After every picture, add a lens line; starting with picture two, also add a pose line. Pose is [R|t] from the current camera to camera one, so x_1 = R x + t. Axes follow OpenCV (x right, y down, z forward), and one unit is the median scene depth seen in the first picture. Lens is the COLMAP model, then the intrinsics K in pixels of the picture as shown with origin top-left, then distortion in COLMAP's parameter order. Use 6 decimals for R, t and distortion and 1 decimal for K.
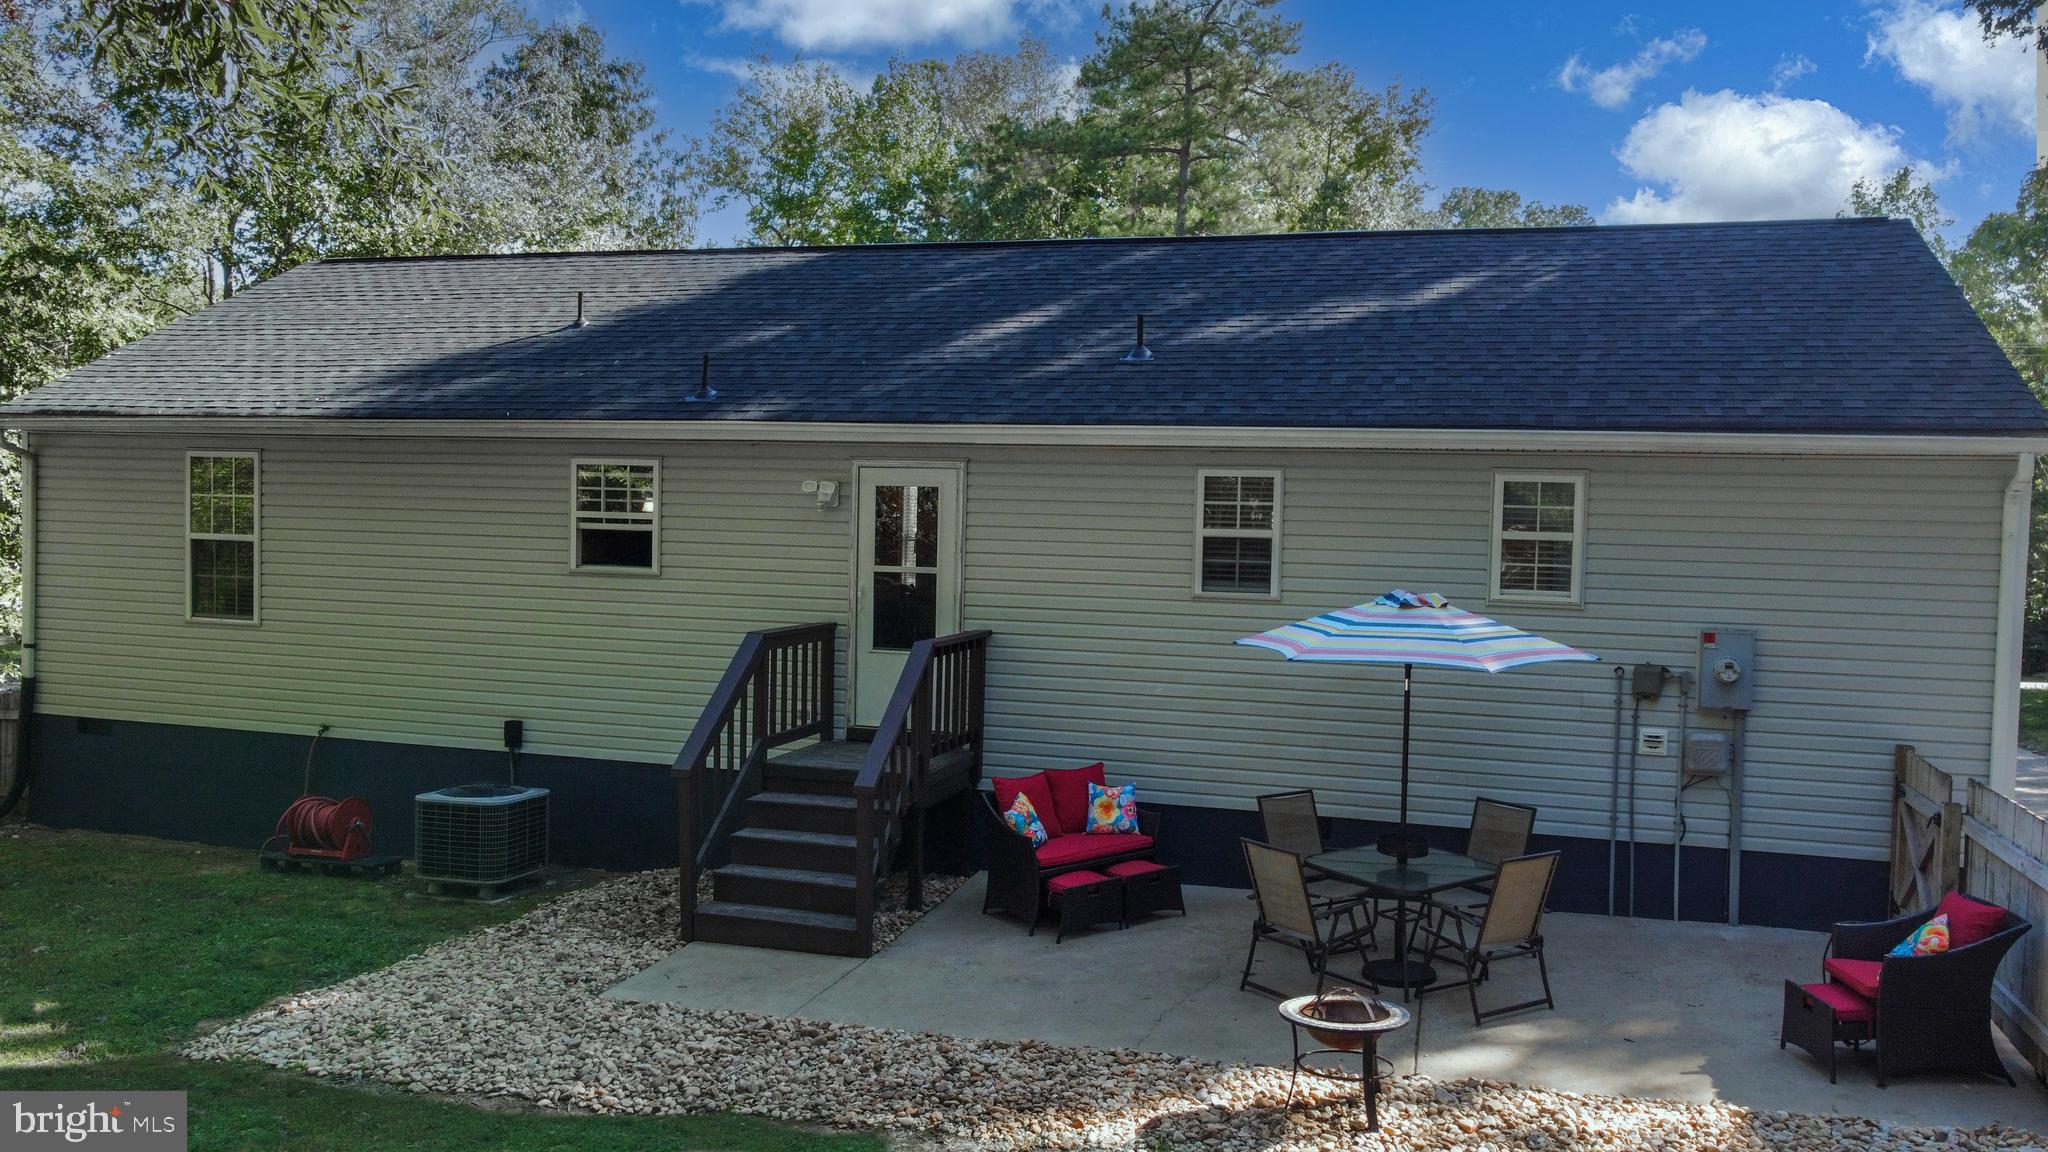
lens RADIAL K [[1525.9, 0, 1024.5], [0, 1525.9, 578.1], [0, 0, 1]] dist [-0.011364, -0.007997]
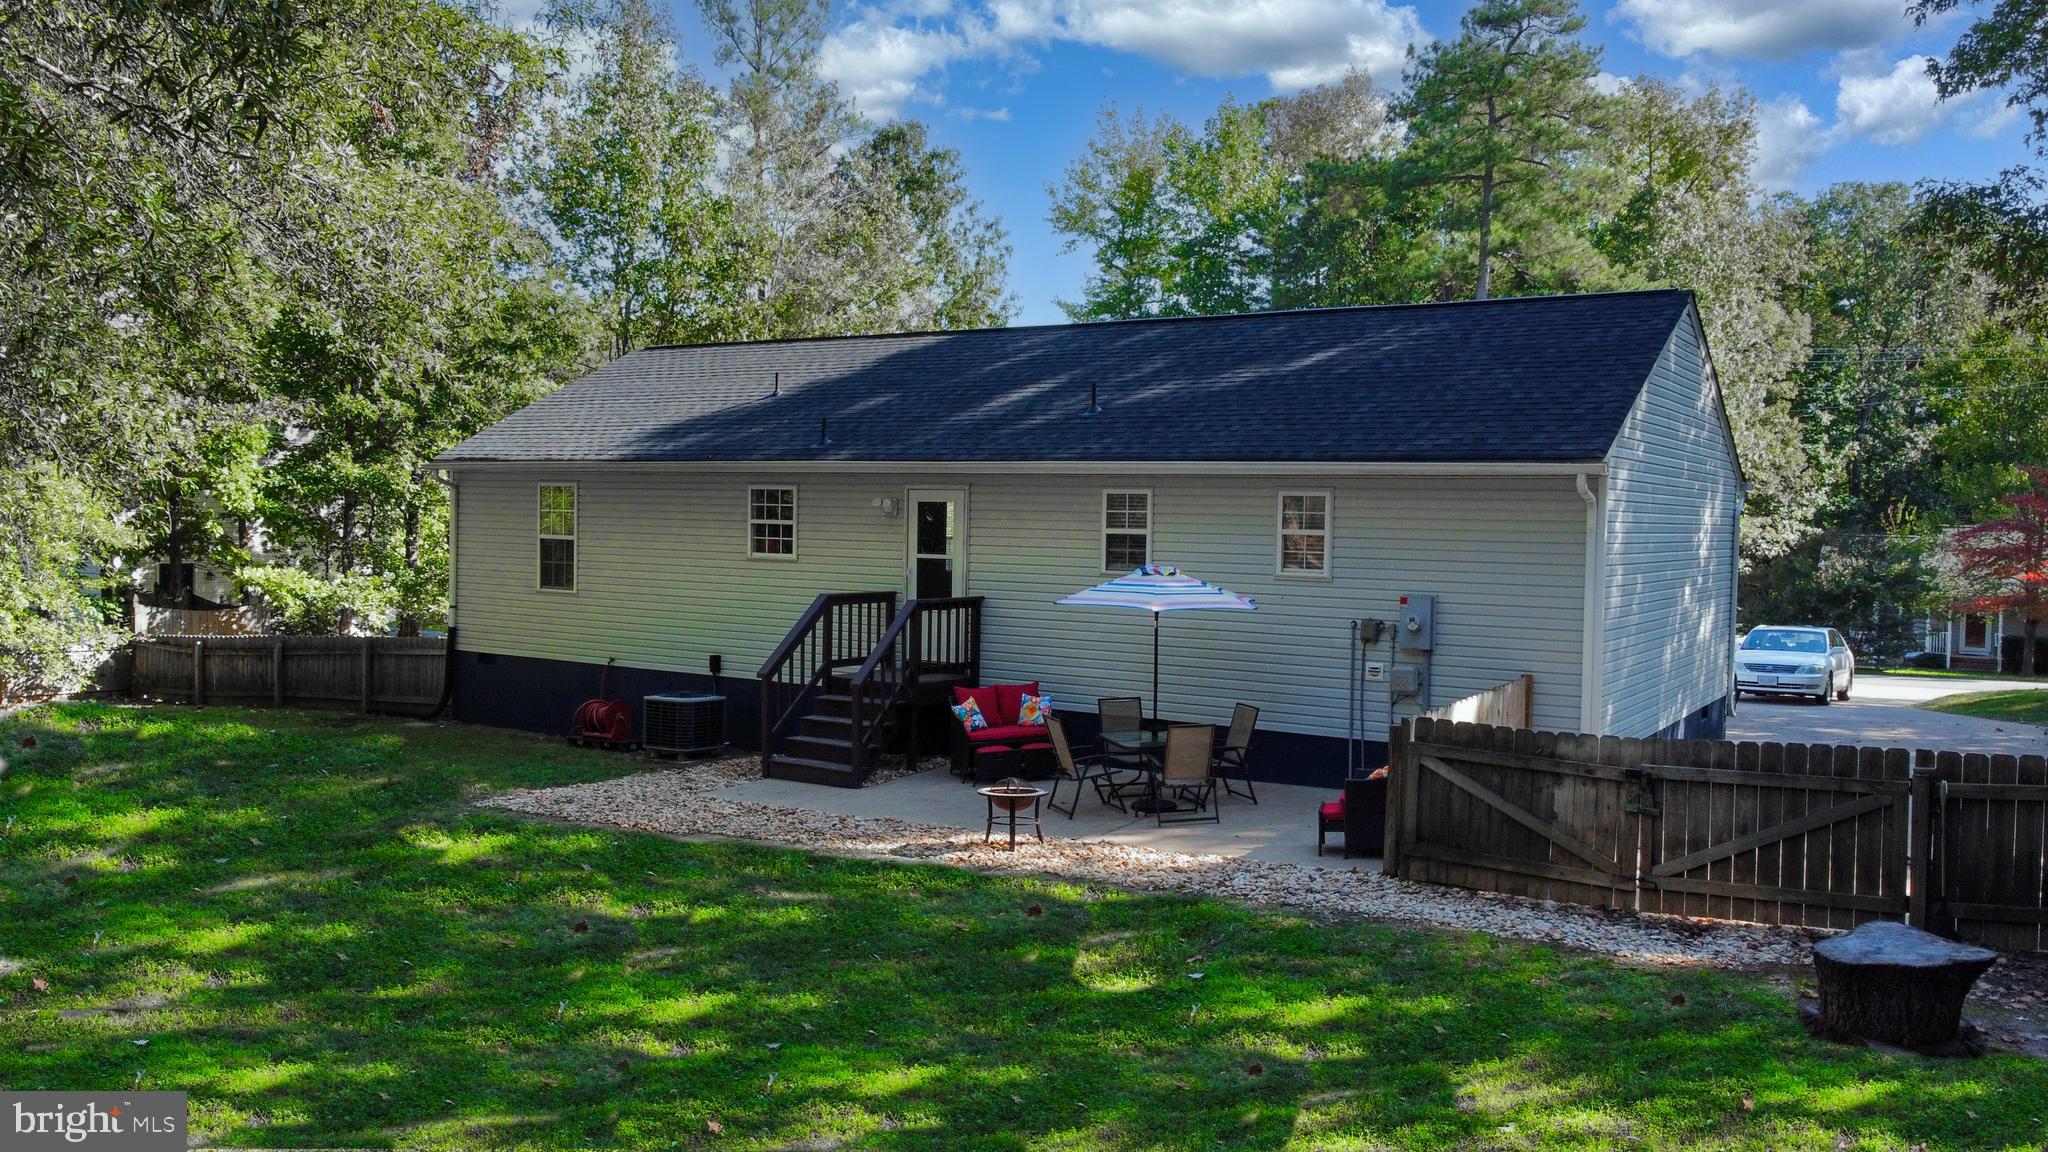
lens RADIAL K [[1525.9, 0, 1024.3], [0, 1525.9, 568.1], [0, 0, 1]] dist [-0.011364, -0.007997]
pose [[0.961554, 0.003327, -0.274595, 0.390201], [-0.007381, 0.999878, -0.013733, 0.024010], [0.274516, 0.015232, 0.961462, -0.403170]]
